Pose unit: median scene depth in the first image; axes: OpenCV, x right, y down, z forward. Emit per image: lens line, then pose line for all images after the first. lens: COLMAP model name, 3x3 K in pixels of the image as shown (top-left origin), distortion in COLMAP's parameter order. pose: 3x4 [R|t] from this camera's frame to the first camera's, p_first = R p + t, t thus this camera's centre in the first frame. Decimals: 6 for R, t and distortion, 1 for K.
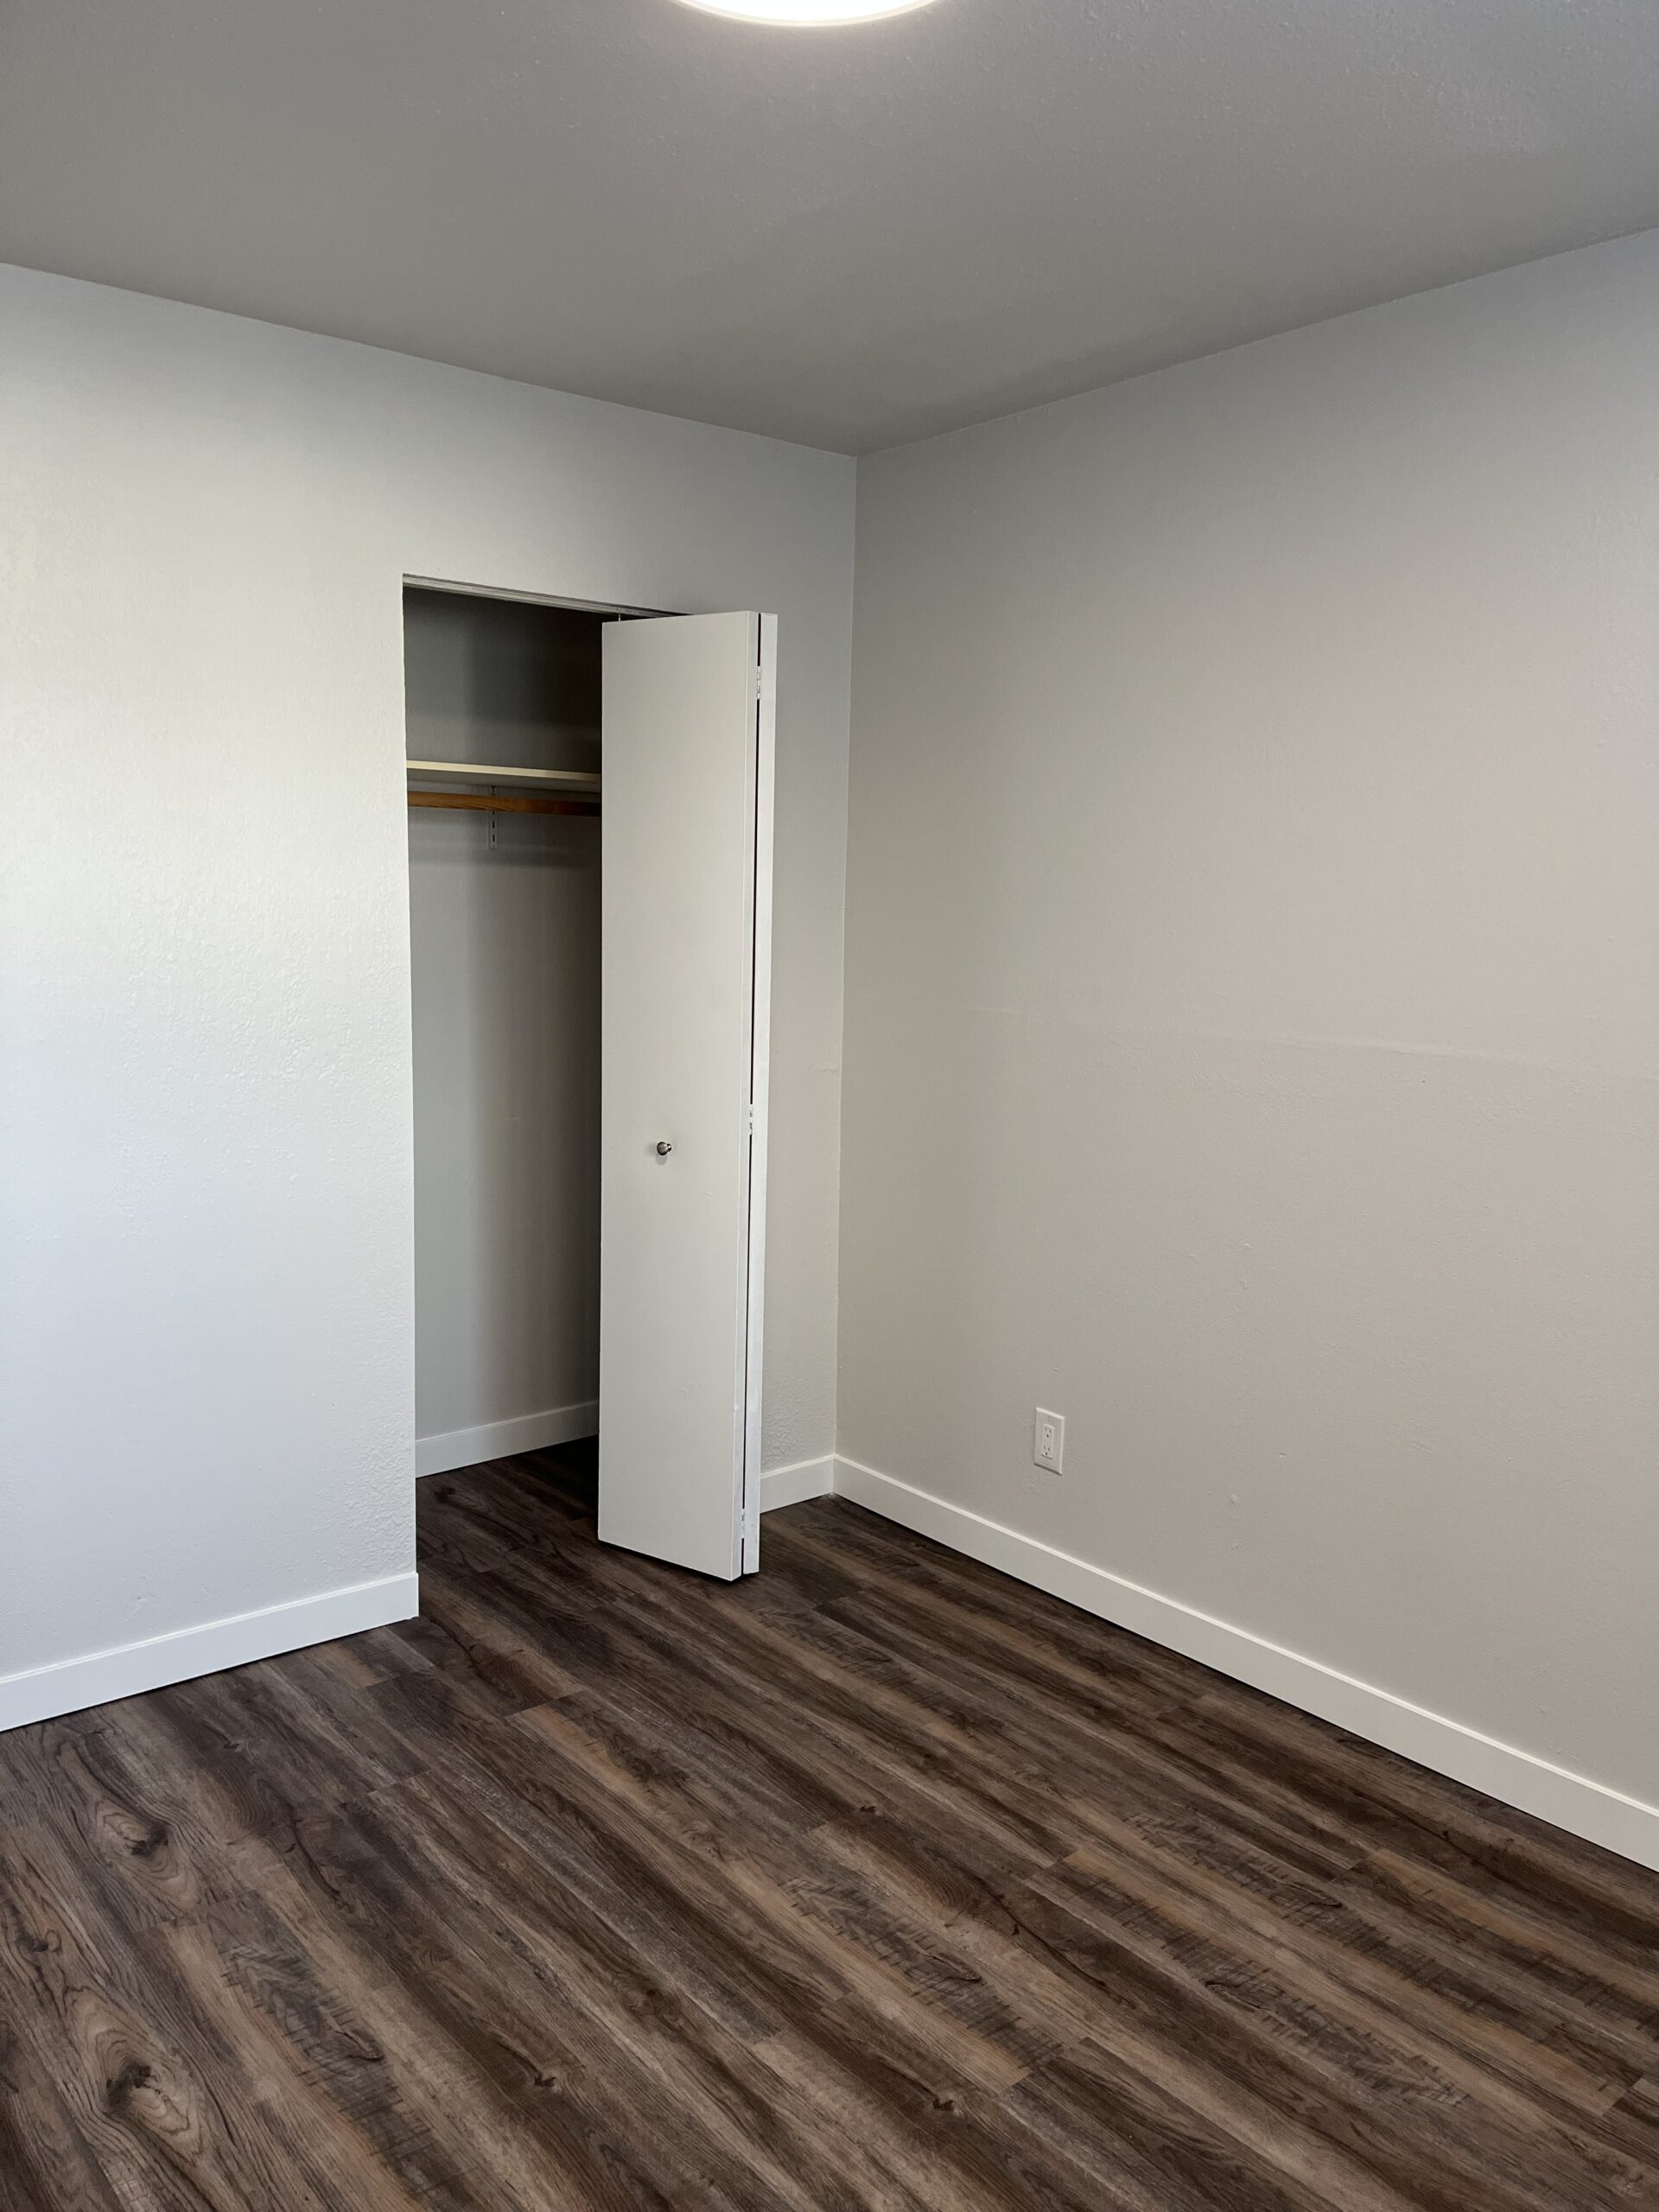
lens RADIAL K [[1663.2, 0, 820.2], [0, 1663.2, 1118.0], [0, 0, 1]] dist [0.082190, -0.110540]
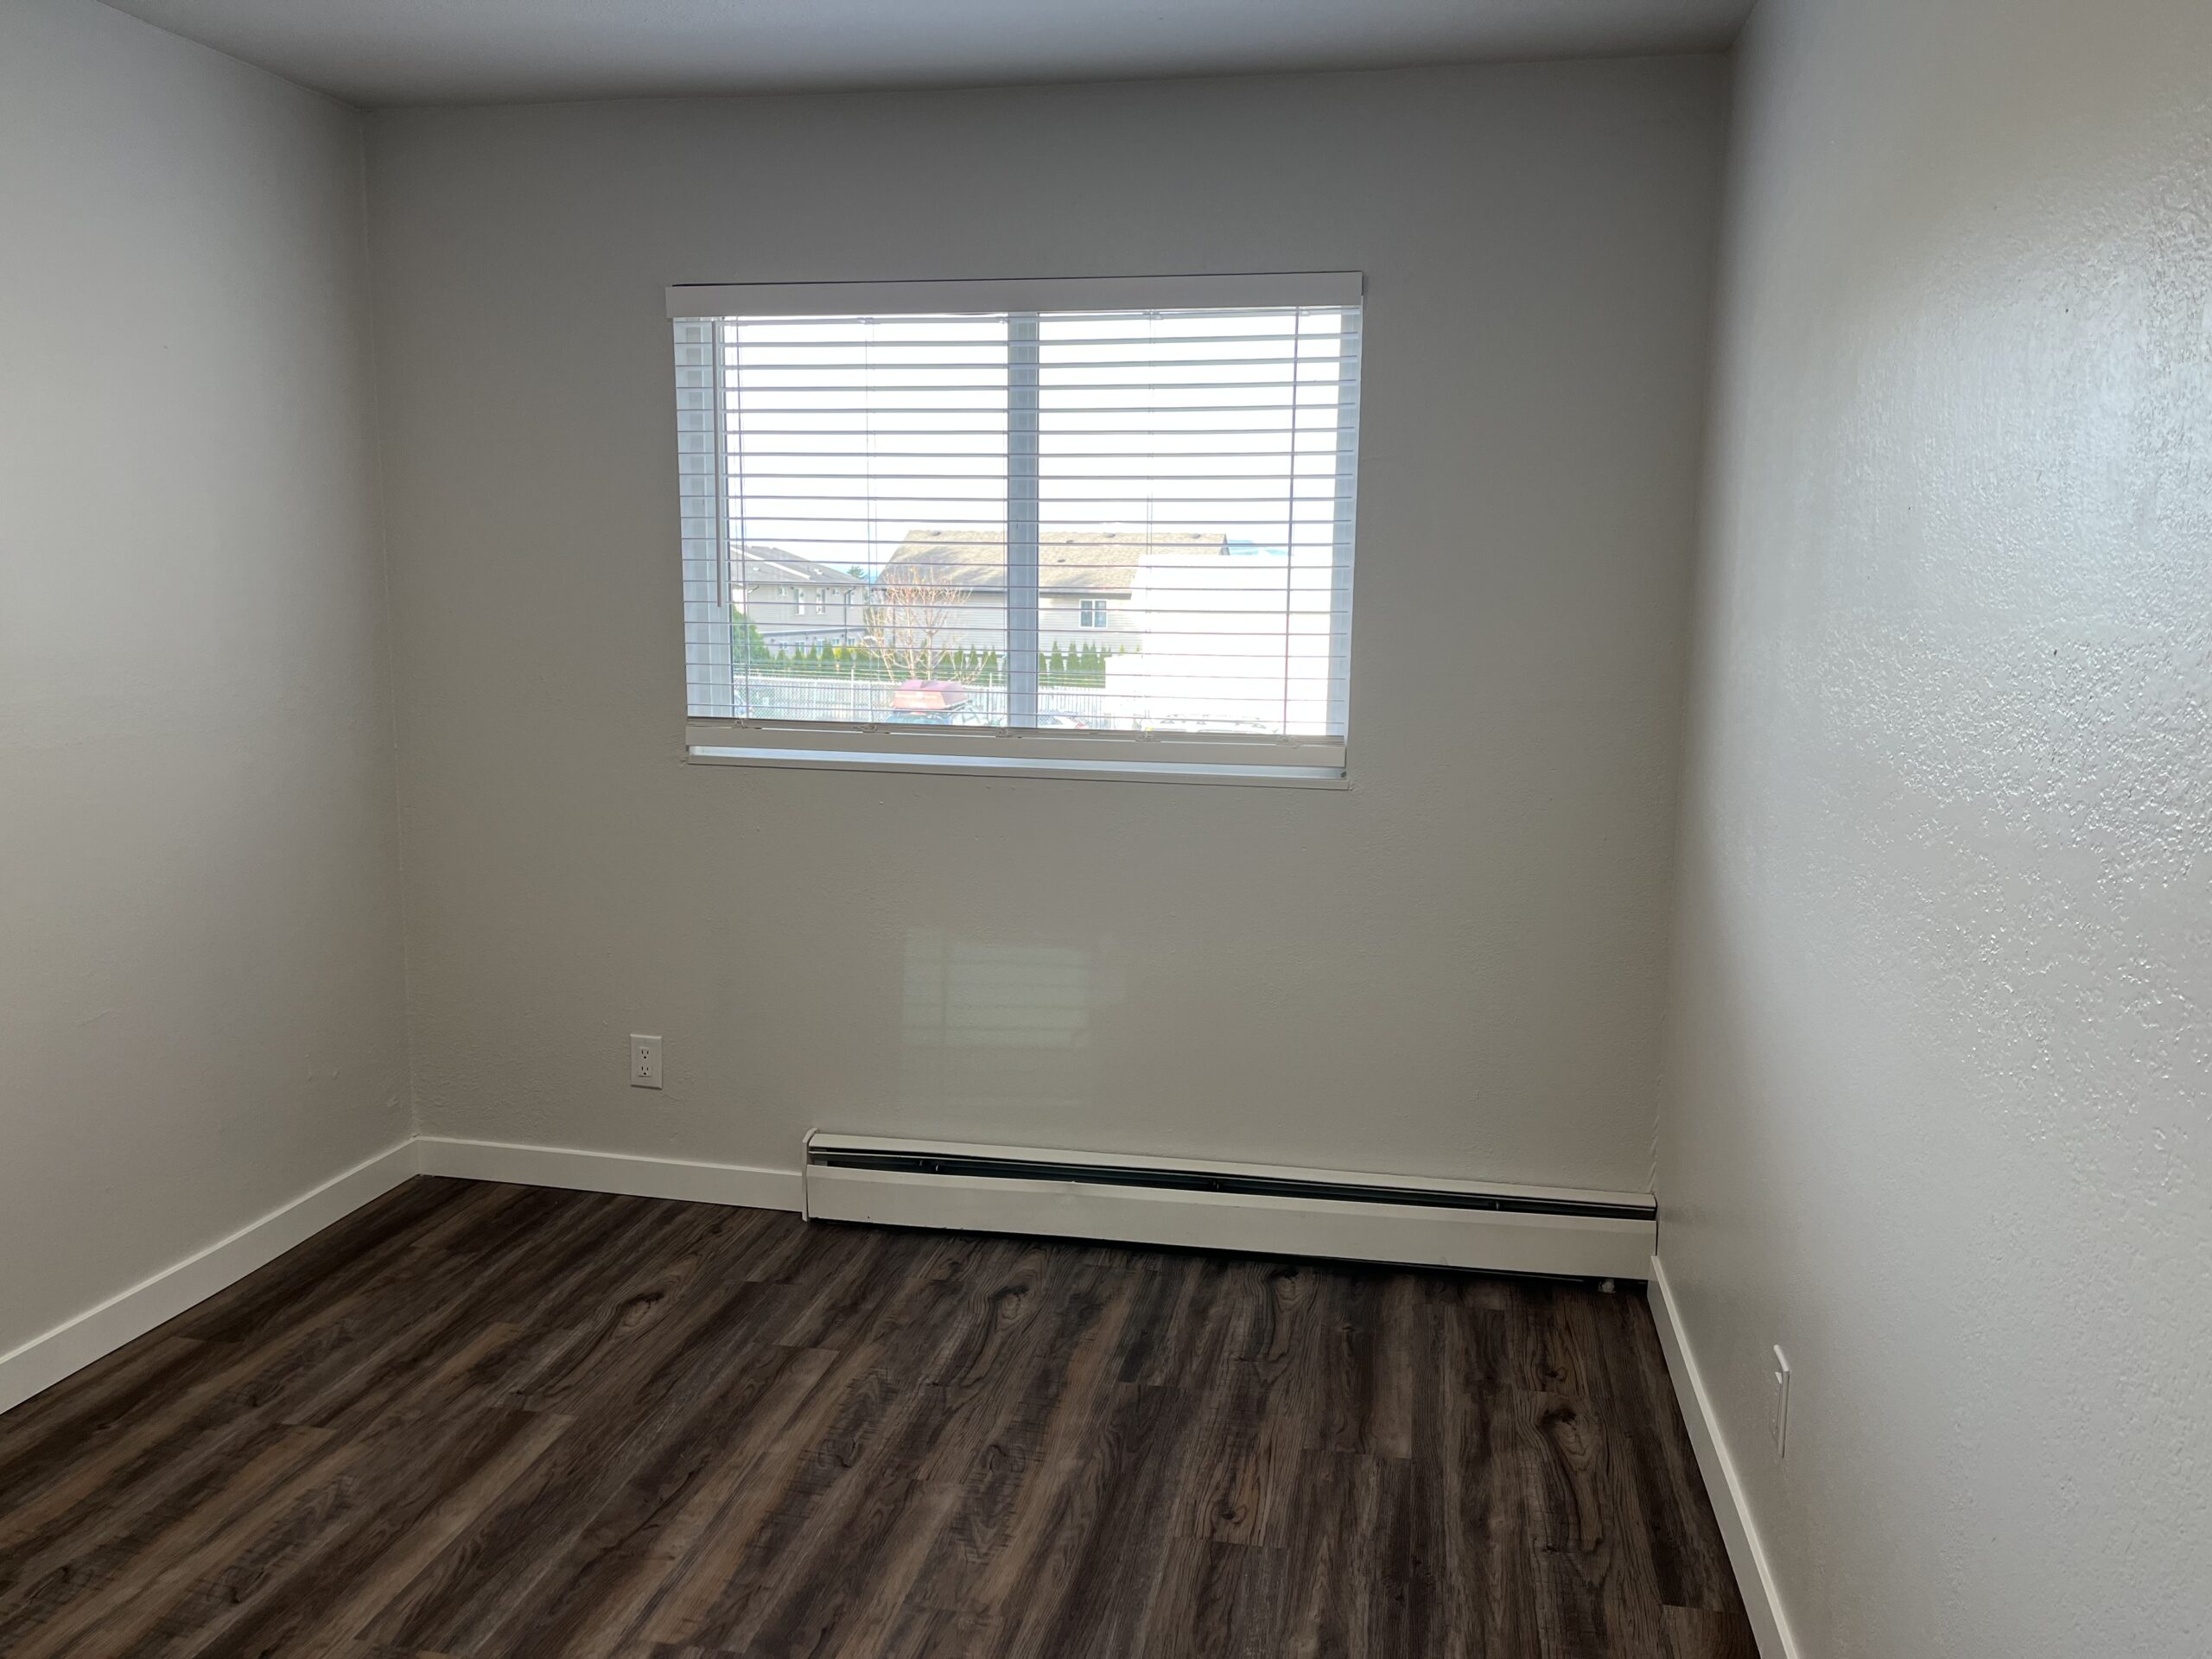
lens RADIAL K [[1663.2, 0, 1117.8], [0, 1663.2, 835.8], [0, 0, 1]] dist [0.082190, -0.110540]
pose [[-0.637497, -0.142307, 0.757196, -0.850143], [0.078779, 0.965603, 0.247800, -0.158128], [-0.766414, 0.217624, -0.604358, 1.134676]]
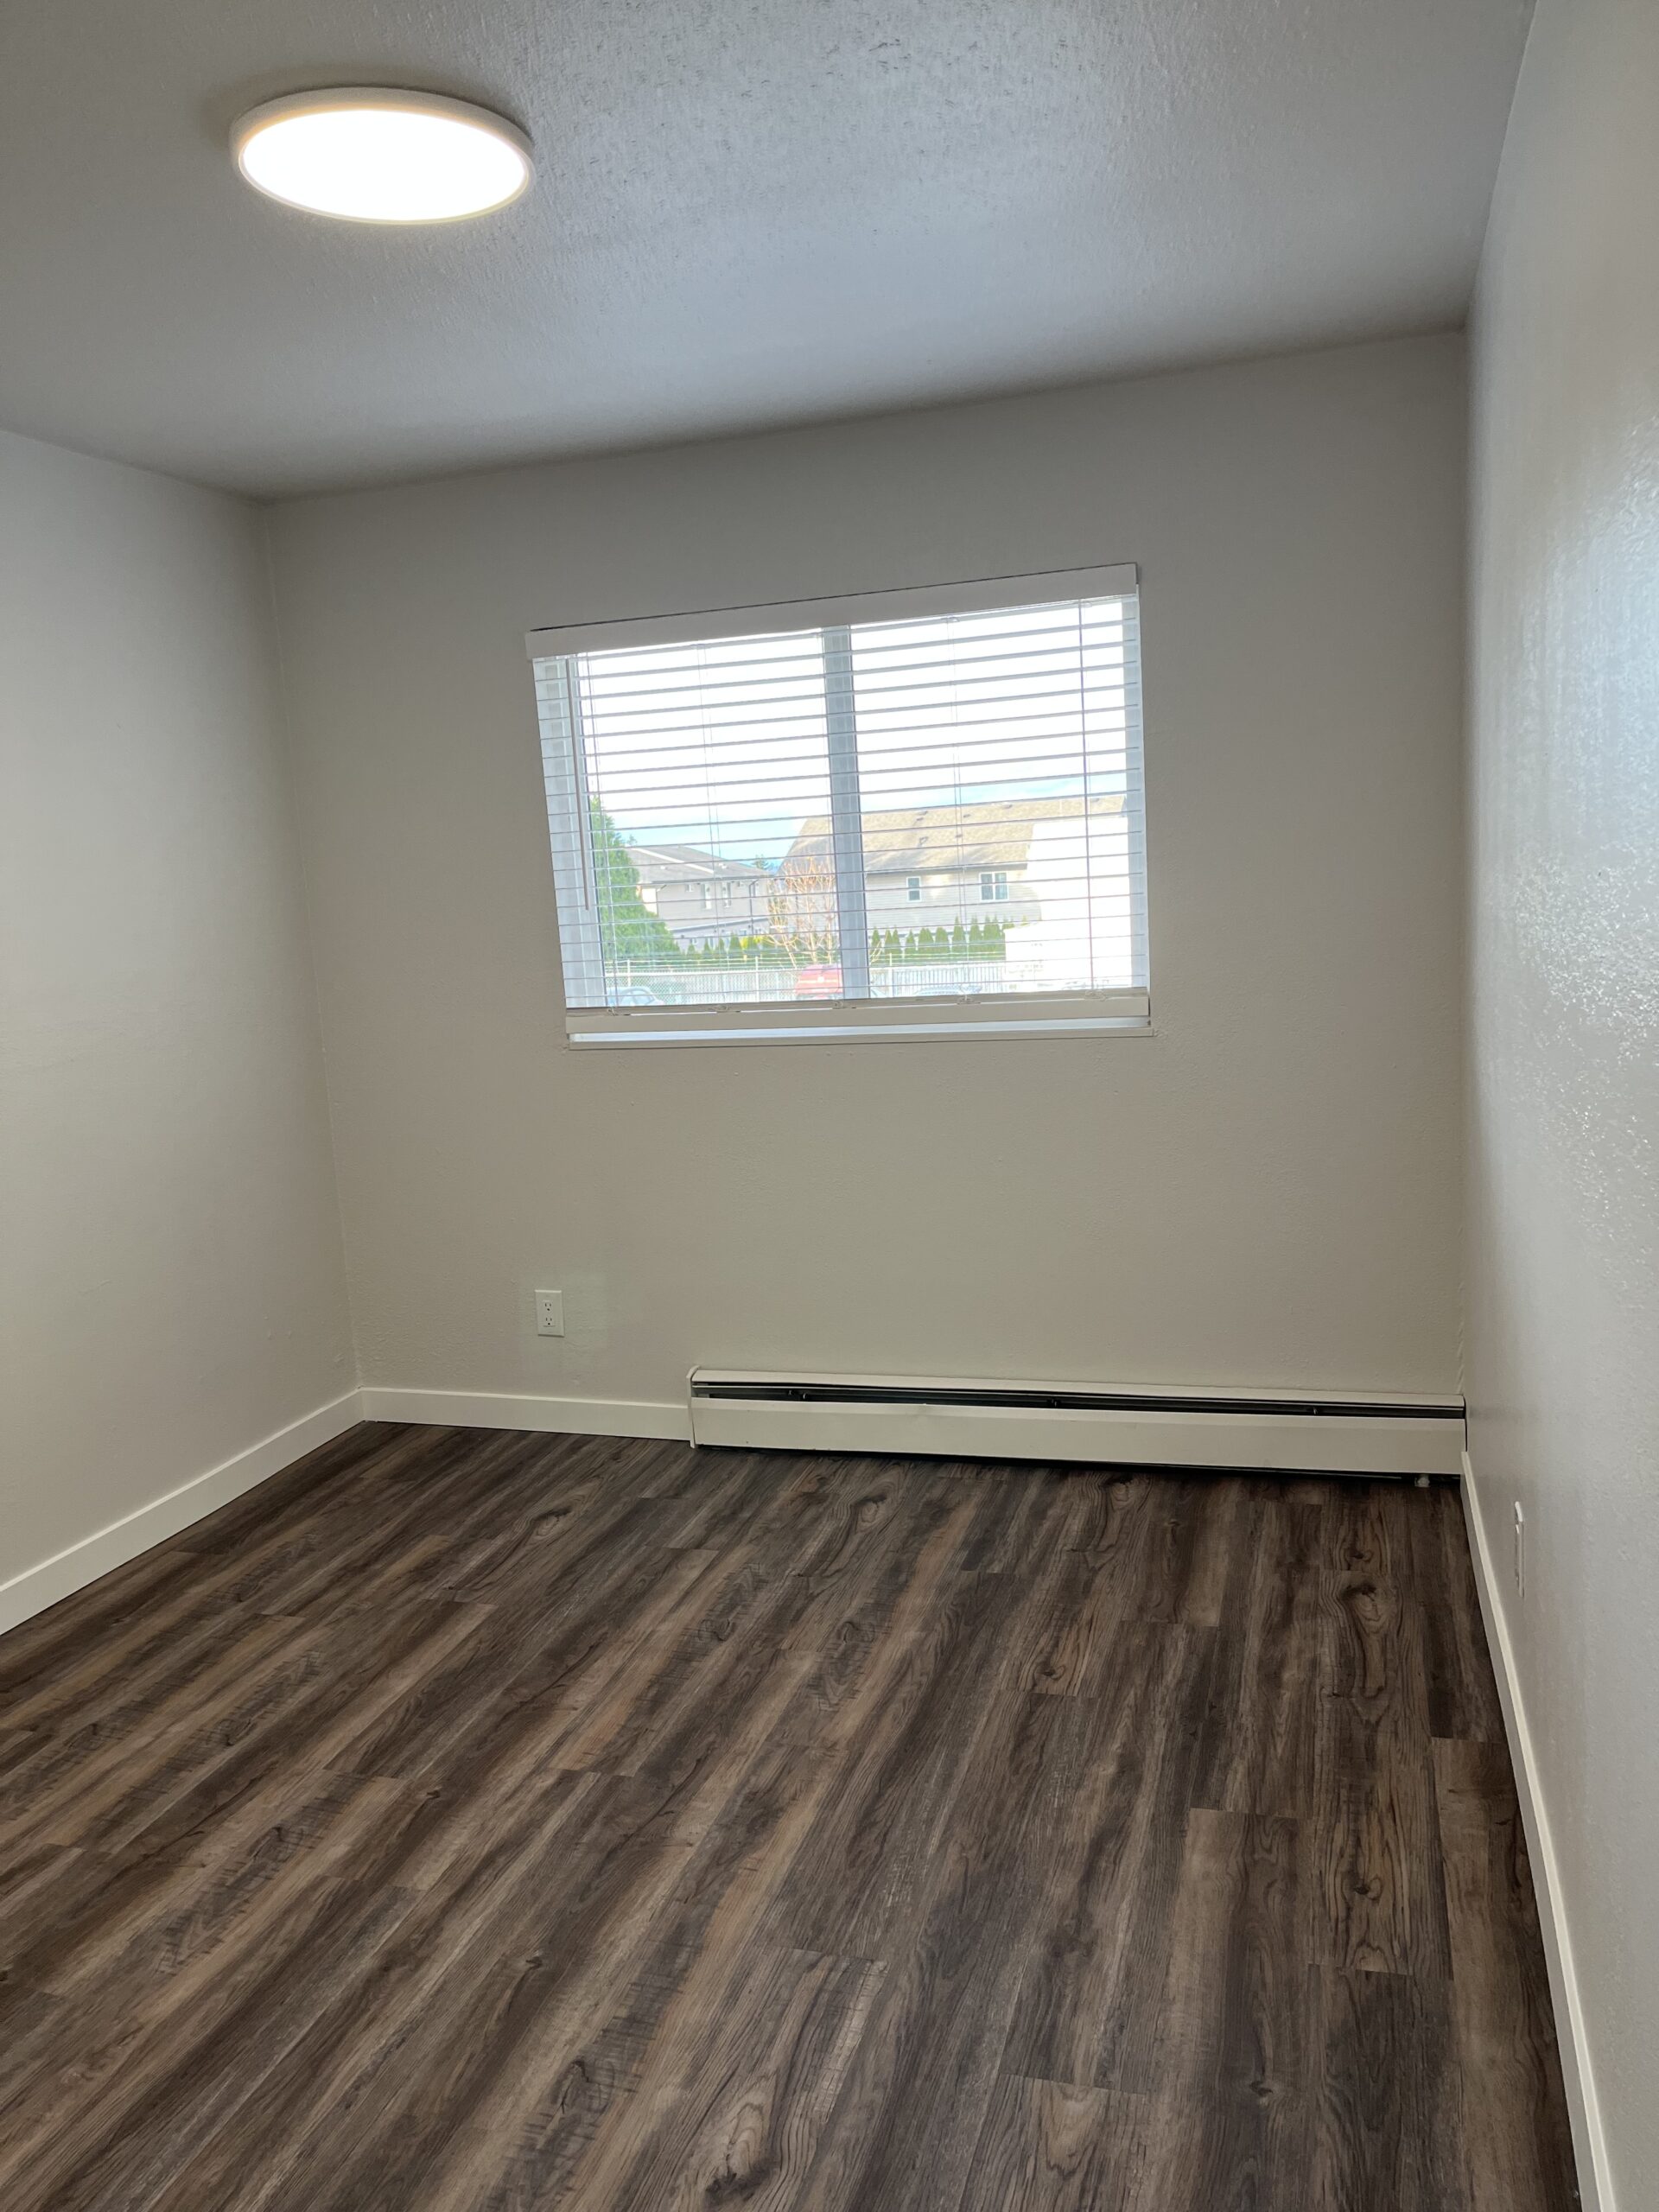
lens RADIAL K [[1663.2, 0, 820.2], [0, 1663.2, 1118.0], [0, 0, 1]] dist [0.082190, -0.110540]
pose [[-0.542764, -0.110483, 0.832587, -1.046492], [0.164444, 0.958144, 0.234345, -0.170912], [-0.823630, 0.264108, -0.501878, 1.174770]]
